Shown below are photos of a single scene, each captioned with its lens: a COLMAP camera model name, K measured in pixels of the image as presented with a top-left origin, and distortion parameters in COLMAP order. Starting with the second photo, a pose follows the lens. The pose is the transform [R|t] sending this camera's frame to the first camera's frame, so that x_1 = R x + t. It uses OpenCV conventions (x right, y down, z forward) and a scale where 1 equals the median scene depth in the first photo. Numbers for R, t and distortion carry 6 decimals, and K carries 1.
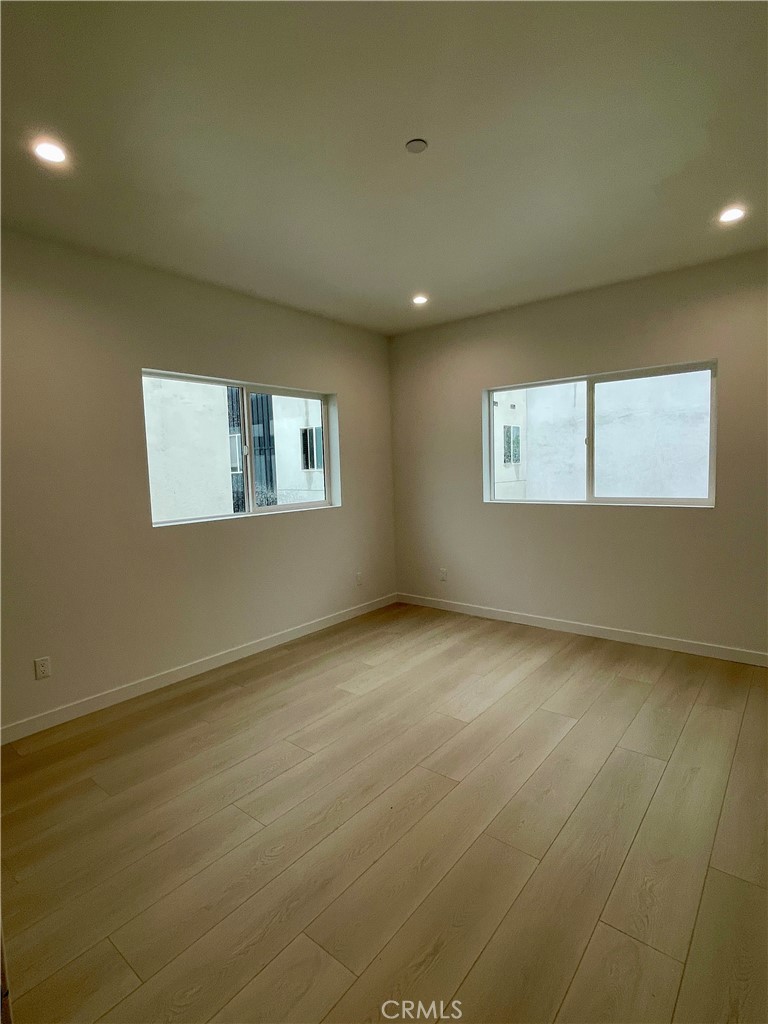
lens RADIAL K [[508.1, 0, 381.6], [0, 508.1, 507.2], [0, 0, 1]] dist [0.000840, -0.000212]
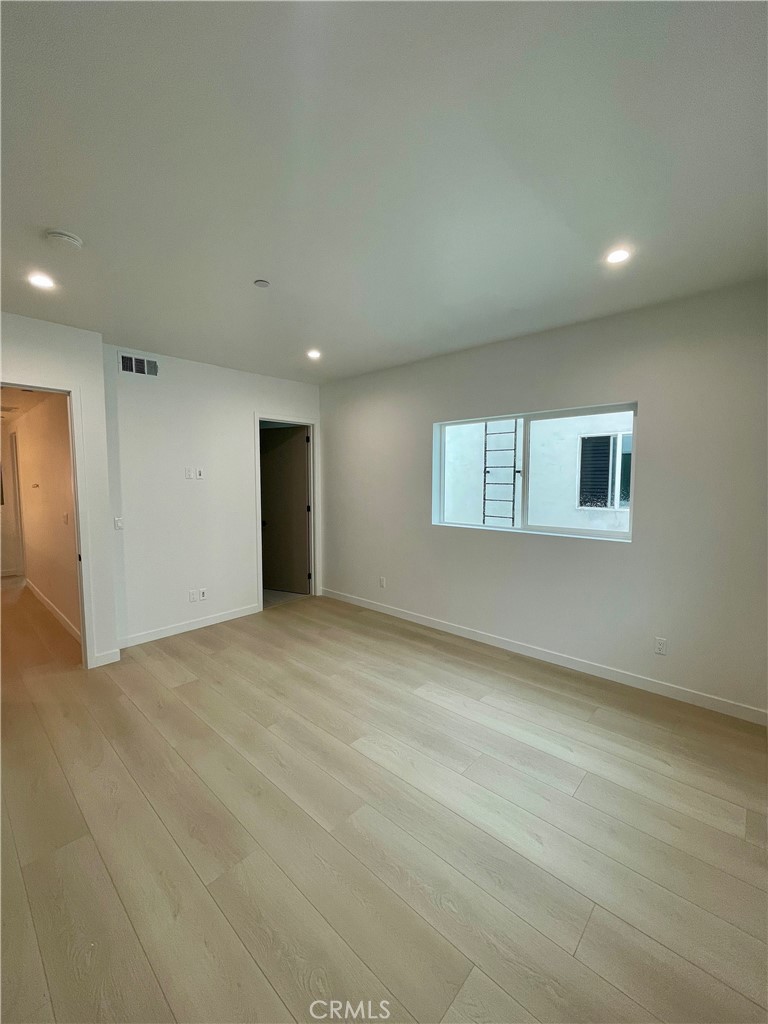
lens RADIAL K [[416.3, 0, 383.4], [0, 416.3, 514.8], [0, 0, 1]] dist [0.001724, 0.000378]
pose [[-0.048880, 0.117148, -0.991911, 0.712729], [-0.078725, 0.989556, 0.120749, -0.113420], [0.995697, 0.083990, -0.039147, 0.789030]]
